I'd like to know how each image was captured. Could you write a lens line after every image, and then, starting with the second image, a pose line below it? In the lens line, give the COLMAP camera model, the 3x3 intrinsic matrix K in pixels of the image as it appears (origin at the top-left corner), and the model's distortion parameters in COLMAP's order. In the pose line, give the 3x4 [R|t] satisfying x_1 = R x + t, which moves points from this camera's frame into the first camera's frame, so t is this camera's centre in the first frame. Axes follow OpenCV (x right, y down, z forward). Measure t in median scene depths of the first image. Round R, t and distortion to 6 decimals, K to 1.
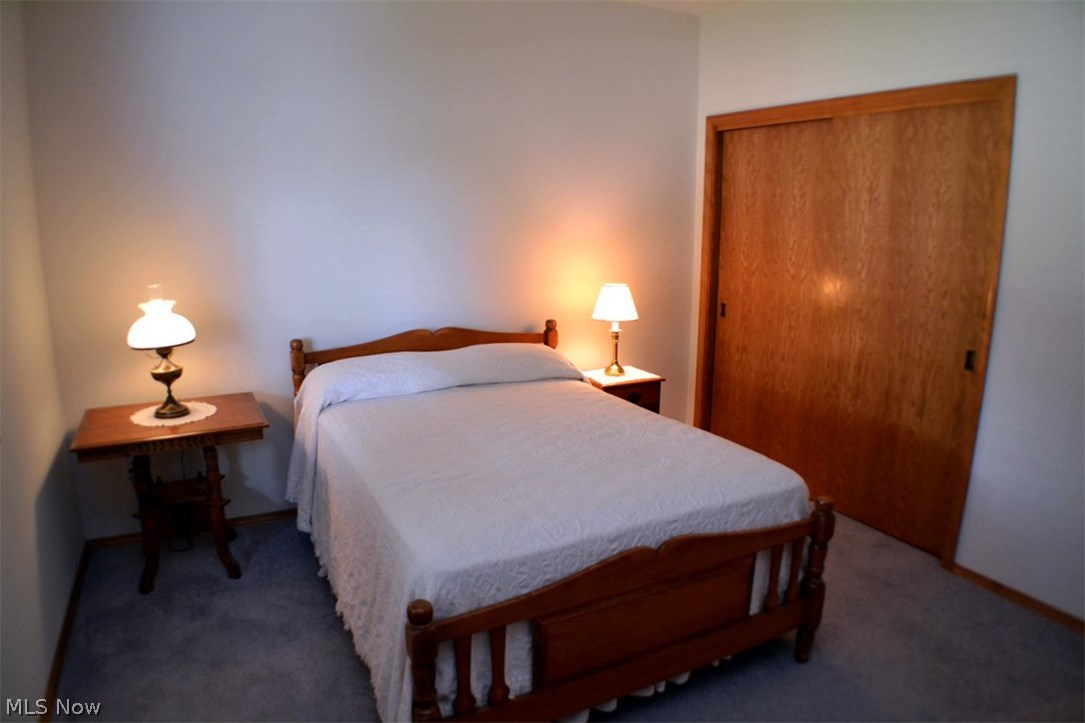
lens RADIAL K [[692.1, 0, 531.7], [0, 692.1, 375.0], [0, 0, 1]] dist [-0.168706, 0.041440]
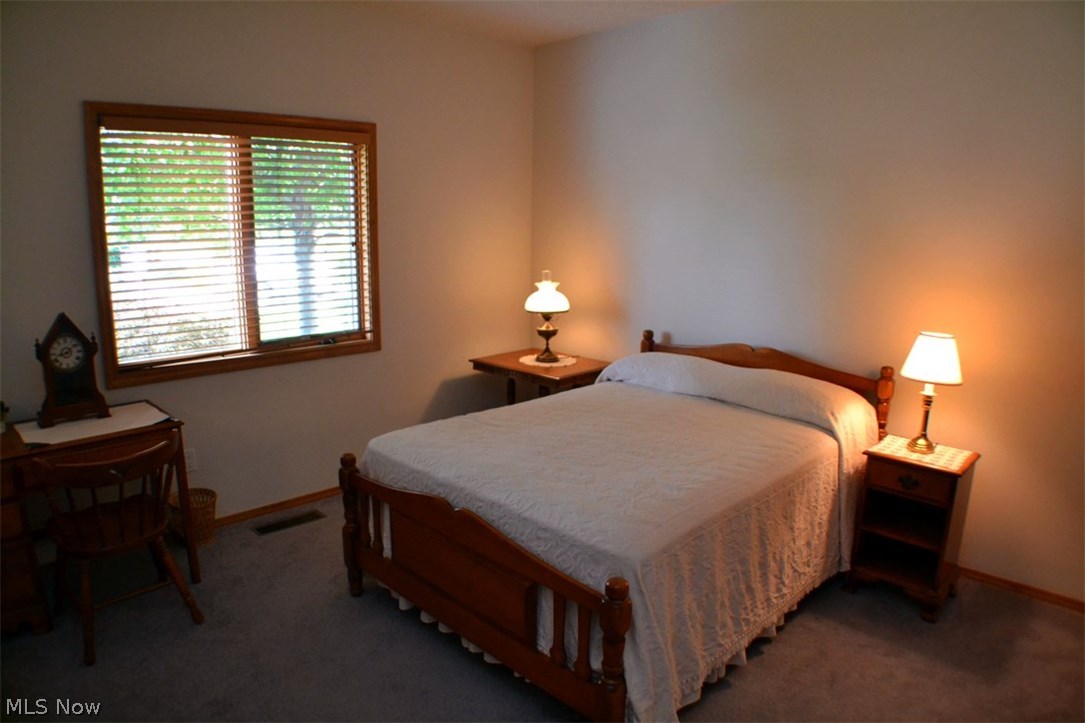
lens RADIAL K [[692.1, 0, 531.7], [0, 692.1, 375.0], [0, 0, 1]] dist [-0.168706, 0.041440]
pose [[0.311326, 0.204410, -0.928058, 0.864200], [-0.229812, 0.963800, 0.135190, -0.107681], [0.922097, 0.171191, 0.347032, 0.455174]]
